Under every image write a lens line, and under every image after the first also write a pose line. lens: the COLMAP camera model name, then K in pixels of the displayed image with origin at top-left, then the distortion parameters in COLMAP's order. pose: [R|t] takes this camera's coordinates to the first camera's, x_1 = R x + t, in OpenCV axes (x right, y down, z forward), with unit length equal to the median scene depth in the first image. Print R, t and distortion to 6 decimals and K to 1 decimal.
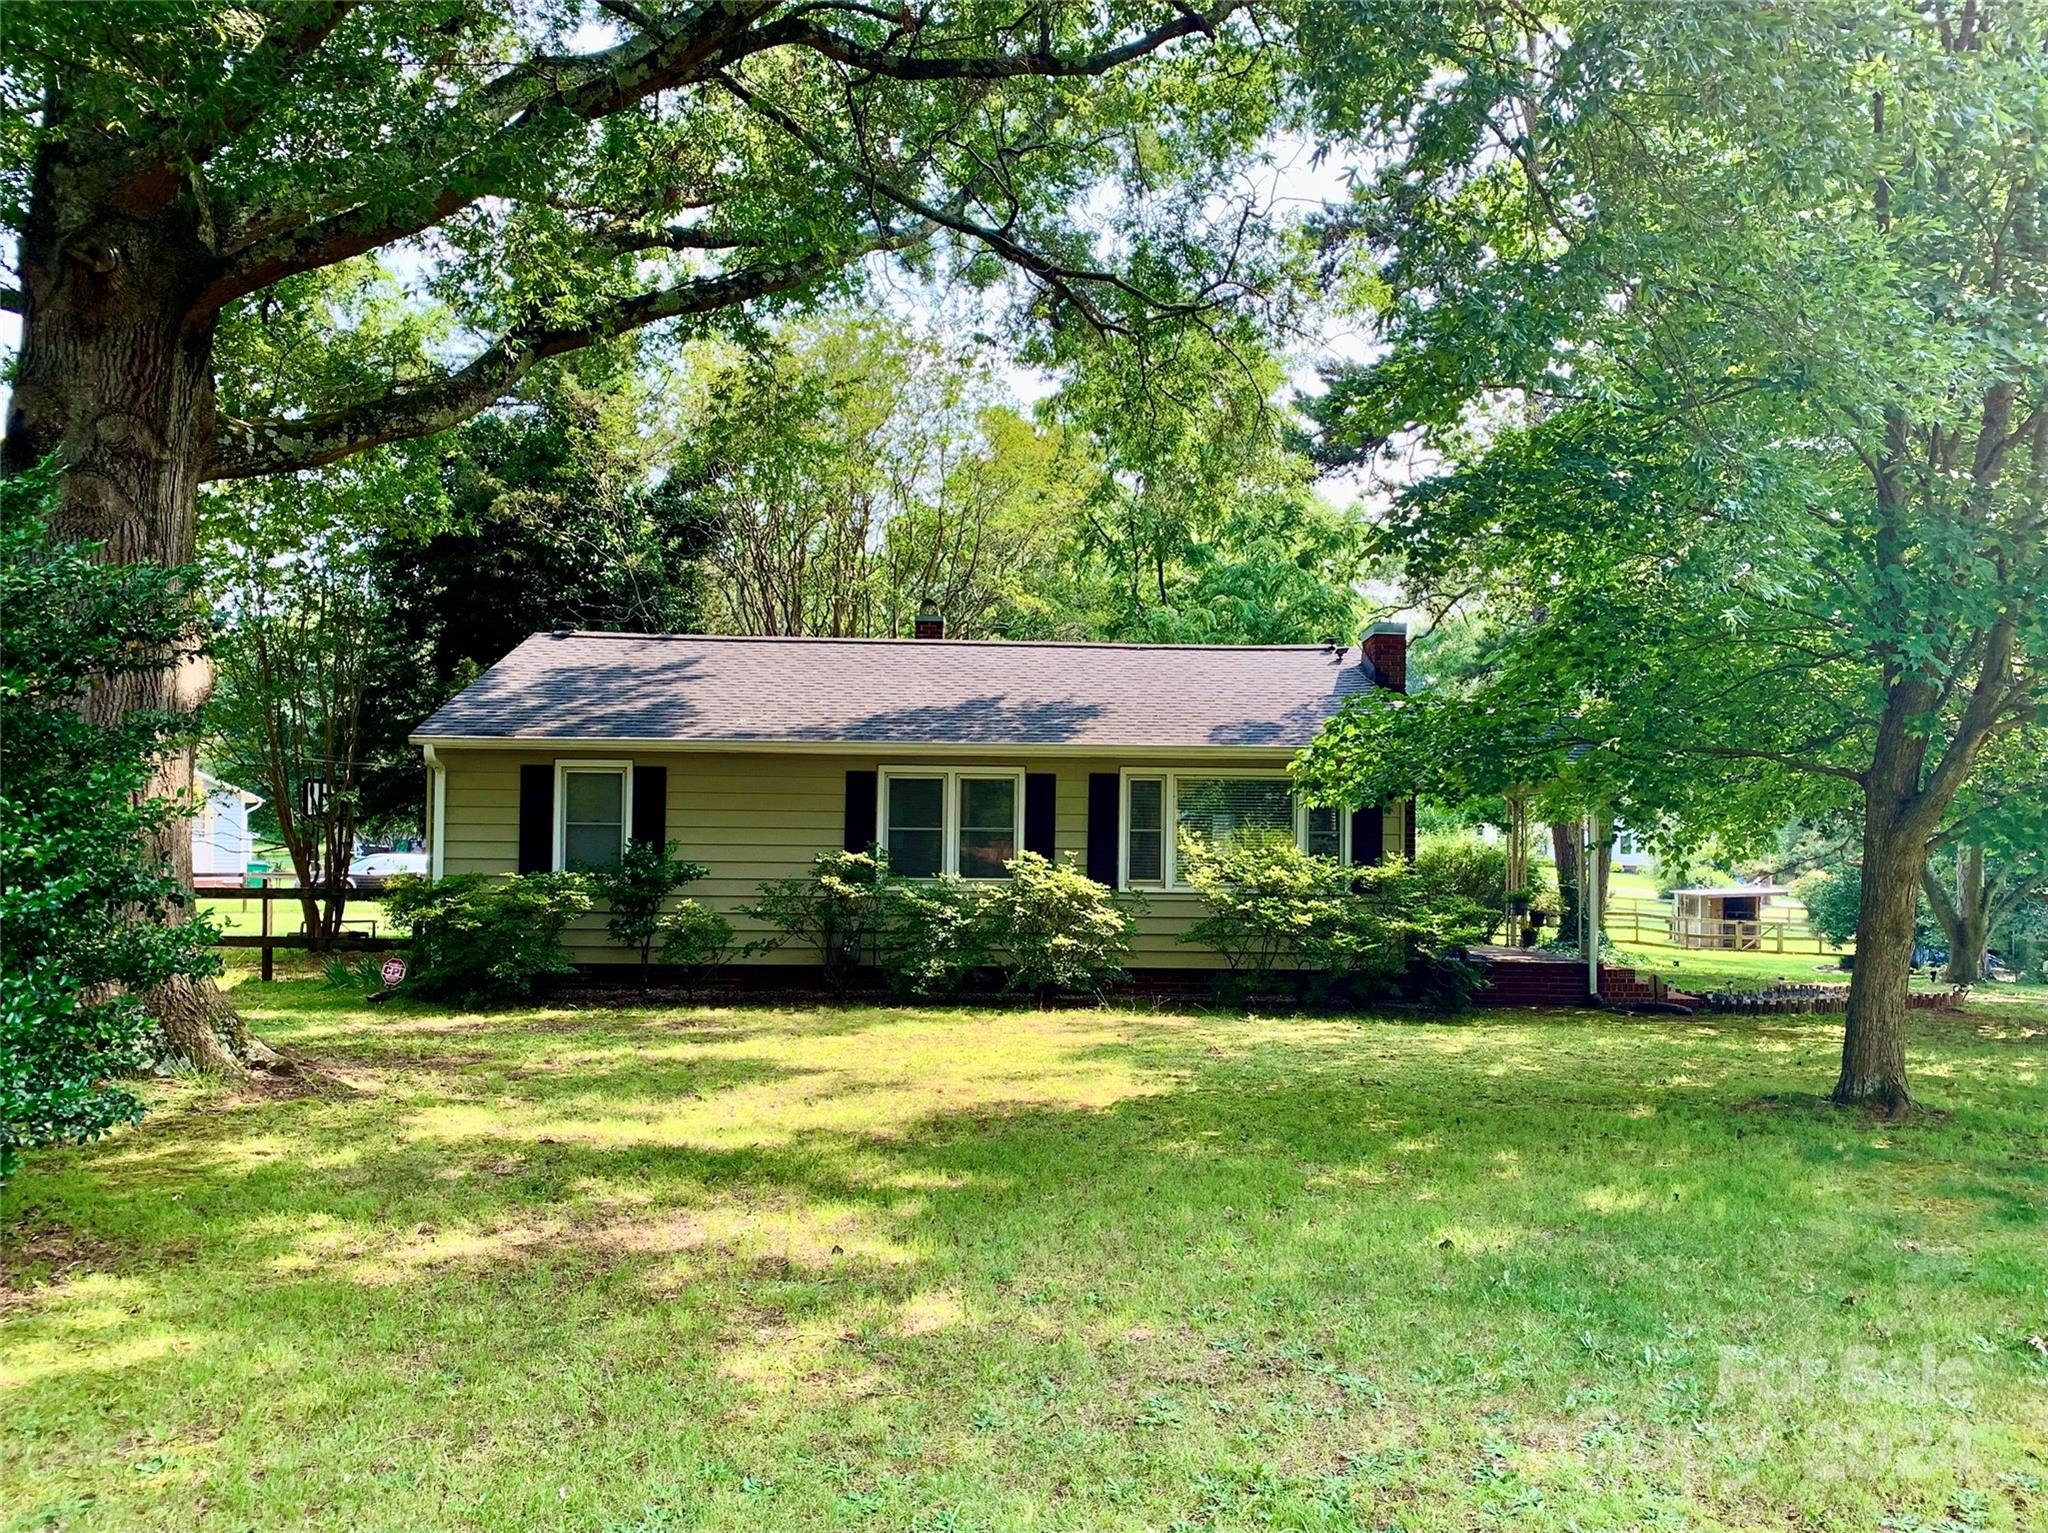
lens RADIAL K [[1559.8, 0, 1030.9], [0, 1559.8, 767.6], [0, 0, 1]] dist [-0.005944, 0.001281]
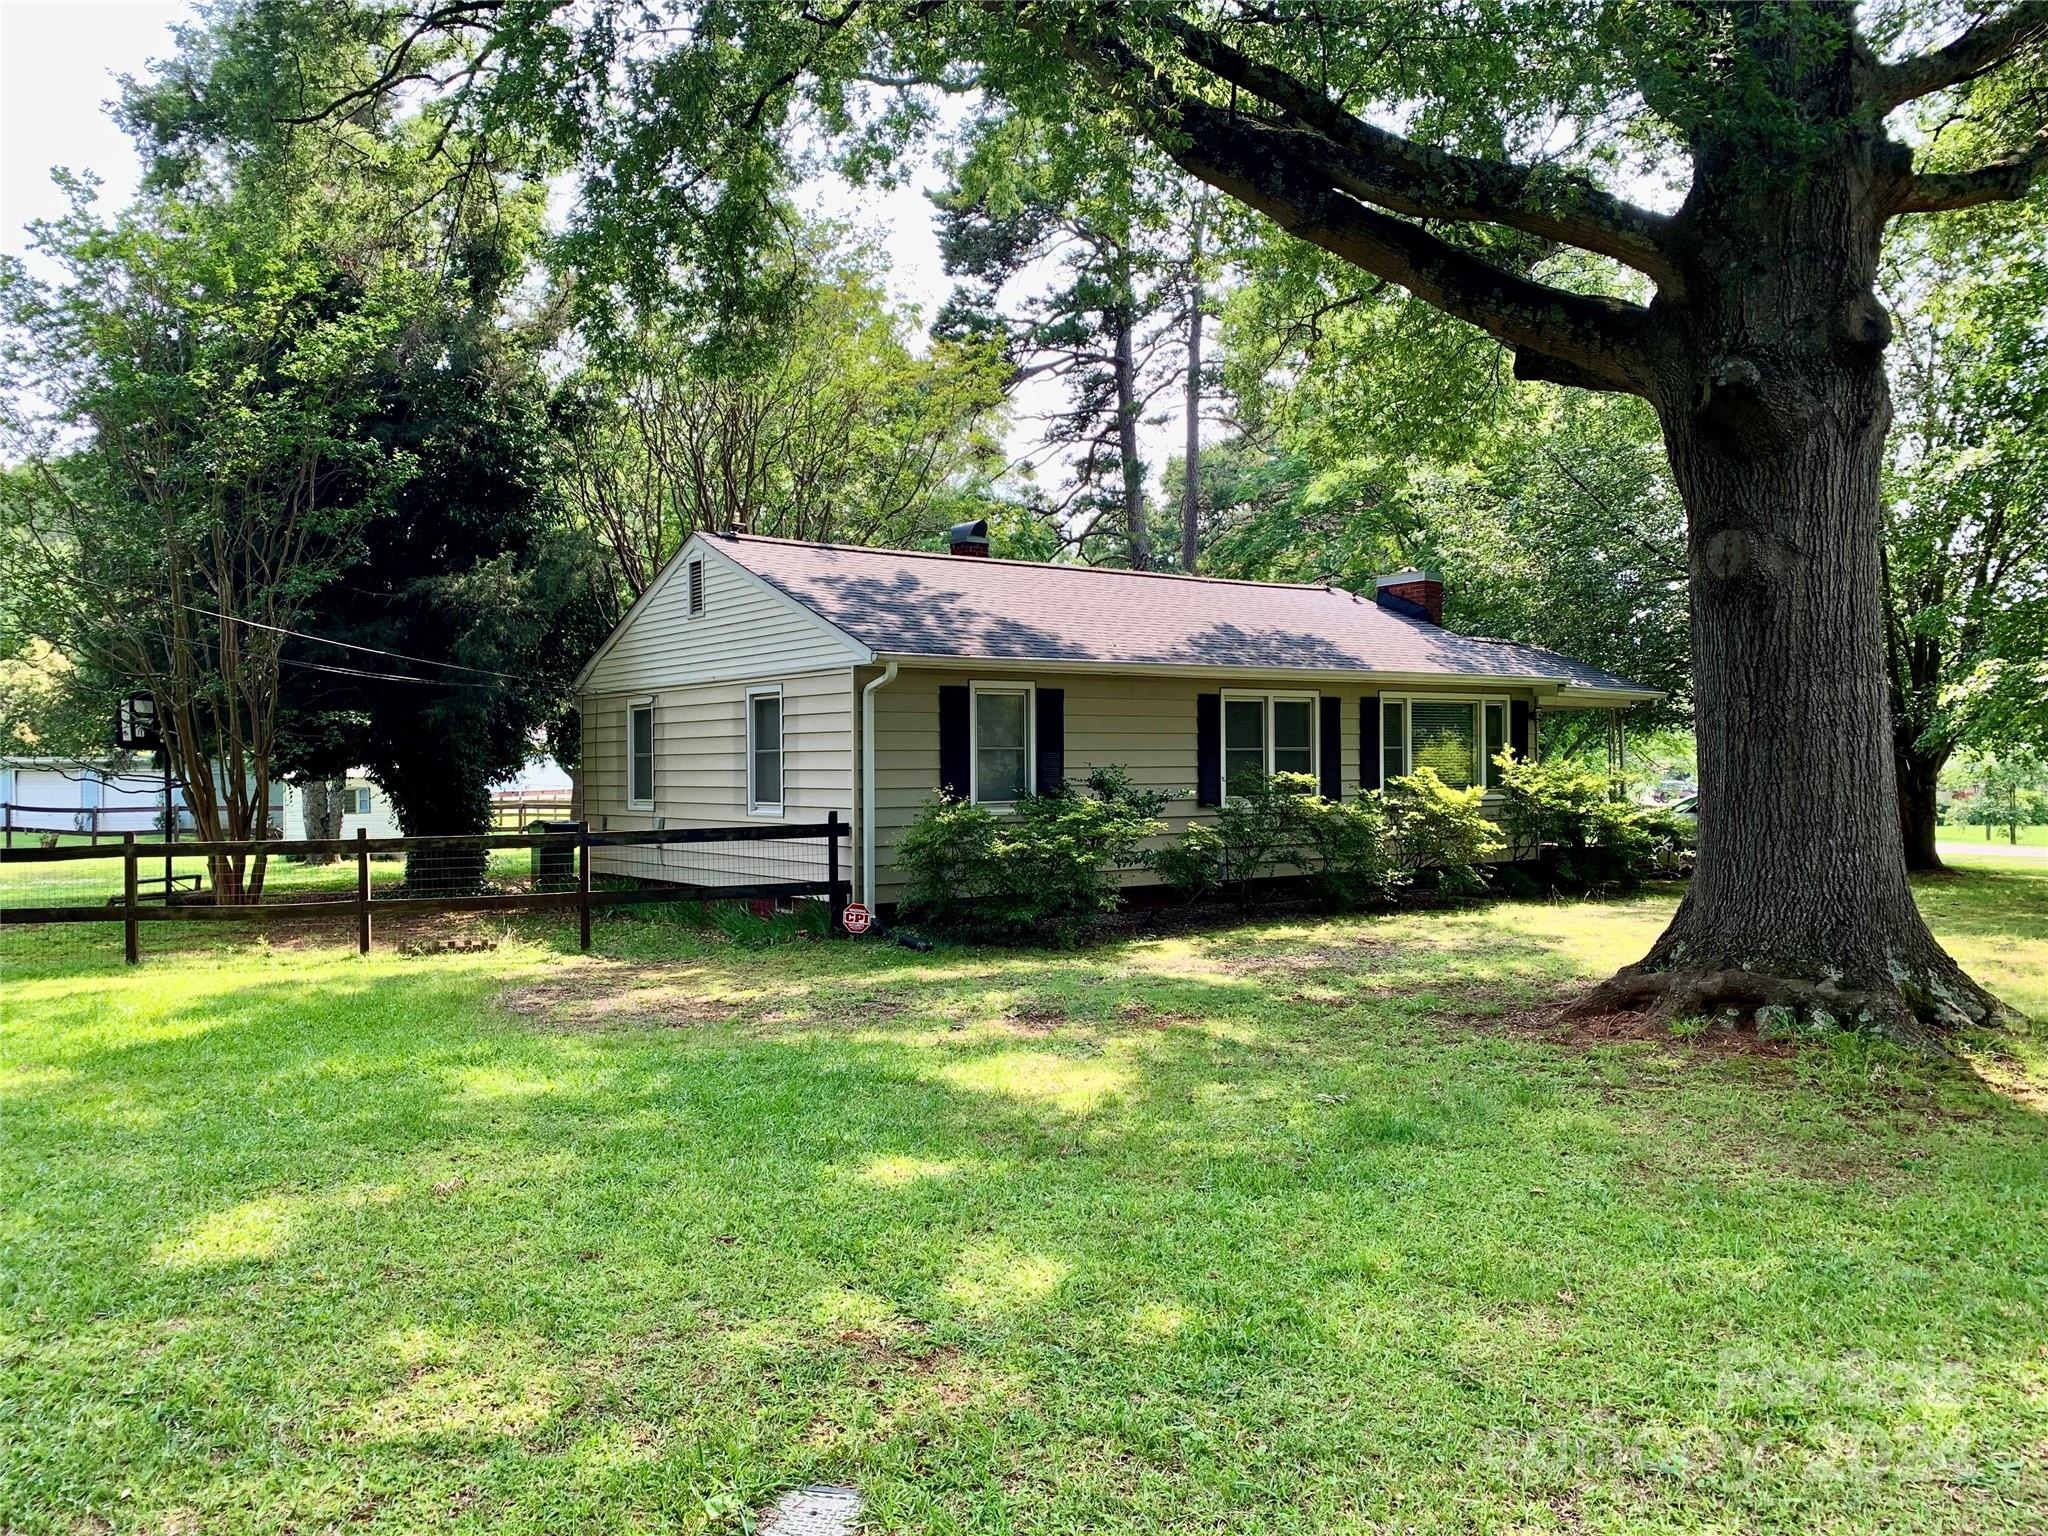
lens RADIAL K [[1559.8, 0, 1024.2], [0, 1559.8, 770.0], [0, 0, 1]] dist [-0.005944, 0.001281]
pose [[0.800758, -0.024074, 0.598505, -0.836671], [-0.015507, 0.998024, 0.060892, -0.008691], [-0.598788, -0.058041, 0.798802, 0.236359]]
